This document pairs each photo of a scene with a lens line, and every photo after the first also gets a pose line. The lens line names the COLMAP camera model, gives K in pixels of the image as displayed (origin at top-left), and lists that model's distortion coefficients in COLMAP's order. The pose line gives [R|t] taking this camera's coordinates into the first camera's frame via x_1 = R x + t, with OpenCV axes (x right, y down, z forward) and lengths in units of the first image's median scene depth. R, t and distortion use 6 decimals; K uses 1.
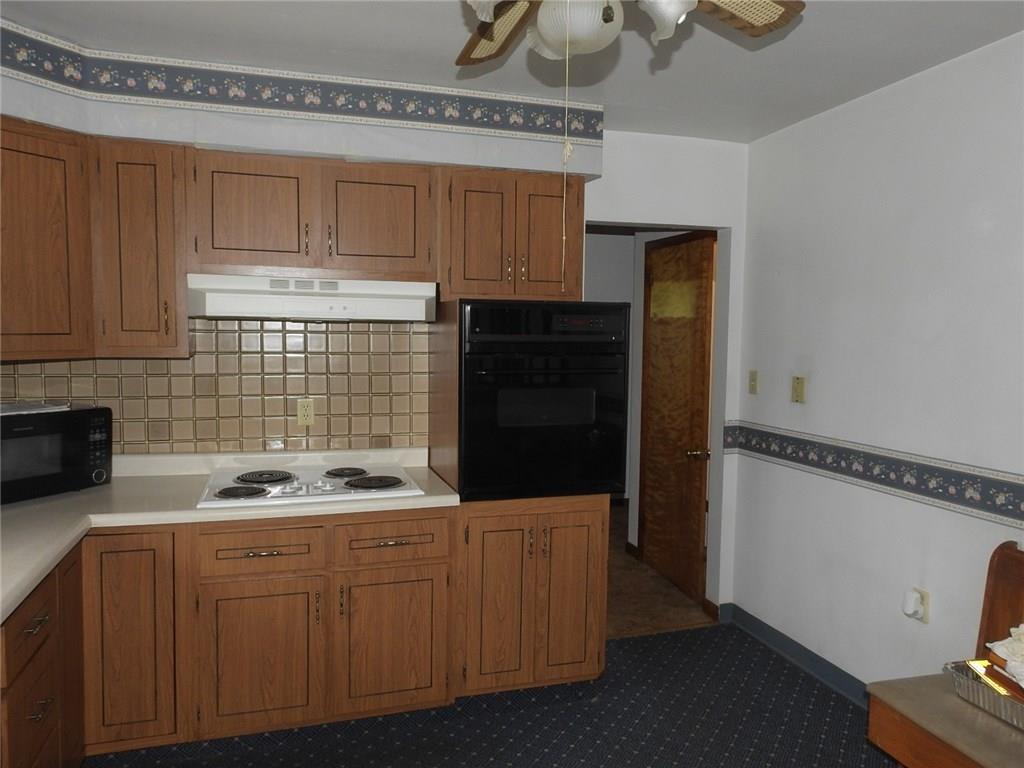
lens RADIAL K [[711.6, 0, 512.0], [0, 711.6, 384.0], [0, 0, 1]] dist [-0.004514, -0.004859]
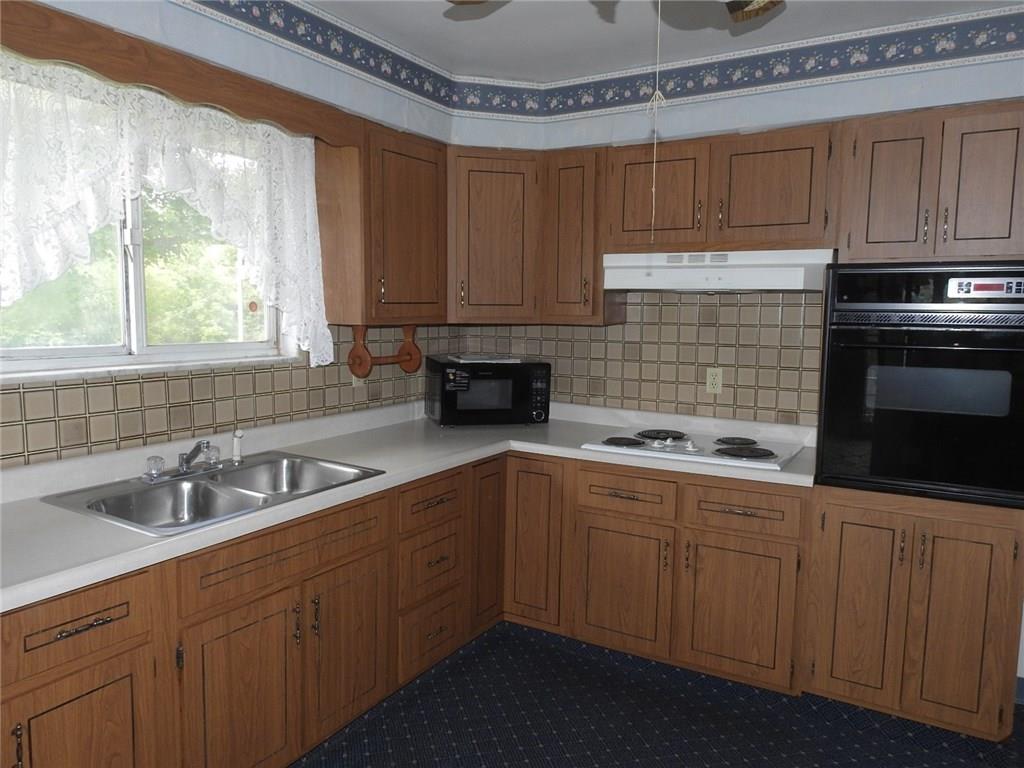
lens RADIAL K [[739.2, 0, 512.0], [0, 739.2, 384.0], [0, 0, 1]] dist [-0.003612, -0.003647]
pose [[0.673135, 0.070261, -0.736175, 0.365183], [-0.056437, 0.997454, 0.043594, 0.015713], [0.737363, 0.012203, 0.675386, 0.054445]]
